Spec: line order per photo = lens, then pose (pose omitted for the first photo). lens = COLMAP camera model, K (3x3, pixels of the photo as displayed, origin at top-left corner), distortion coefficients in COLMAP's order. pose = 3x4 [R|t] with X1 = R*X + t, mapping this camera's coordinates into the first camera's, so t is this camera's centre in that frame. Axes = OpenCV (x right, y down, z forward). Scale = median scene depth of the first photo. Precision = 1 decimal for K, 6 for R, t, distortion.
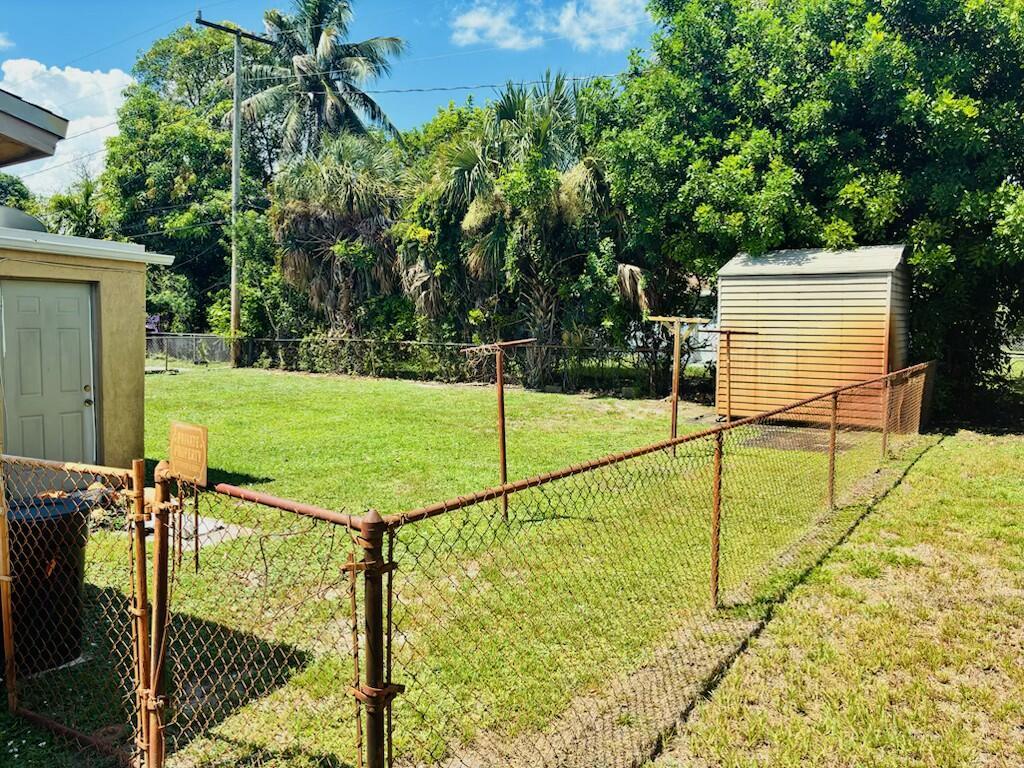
lens RADIAL K [[754.7, 0, 512.0], [0, 754.7, 384.0], [0, 0, 1]] dist [-0.005065, -0.007537]
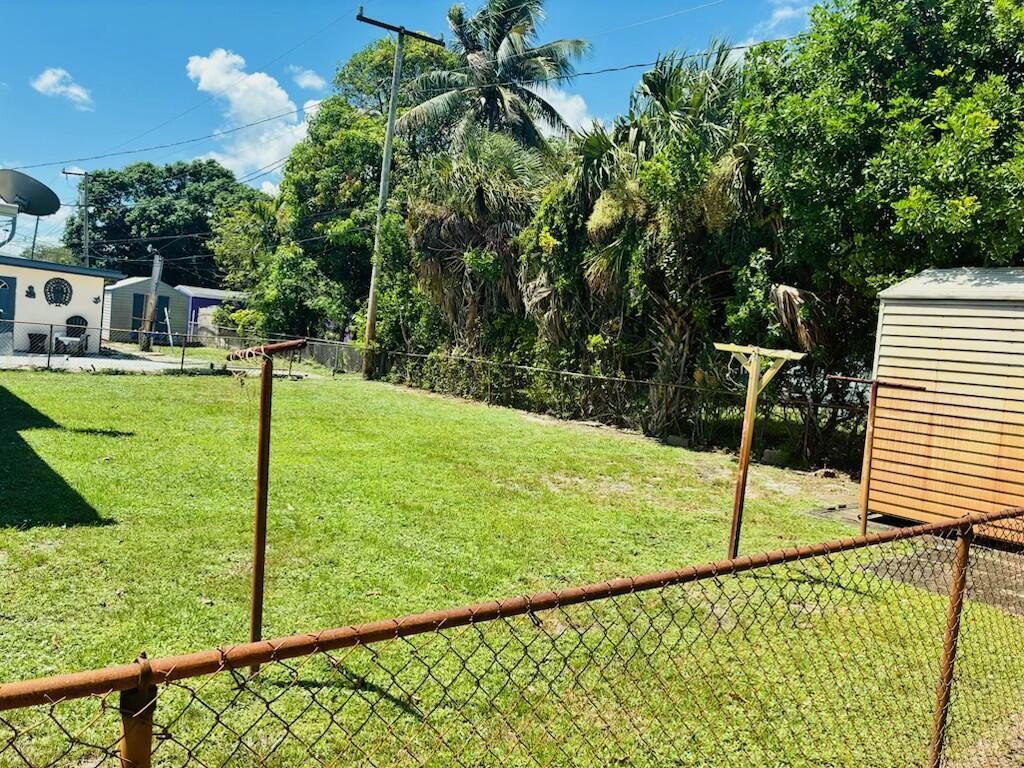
lens RADIAL K [[754.7, 0, 512.0], [0, 754.7, 384.0], [0, 0, 1]] dist [-0.005065, -0.007537]
pose [[0.952243, 0.092743, -0.290916, 0.098895], [-0.105638, 0.993985, -0.028902, -0.009789], [0.286485, 0.058254, 0.956312, 0.171552]]
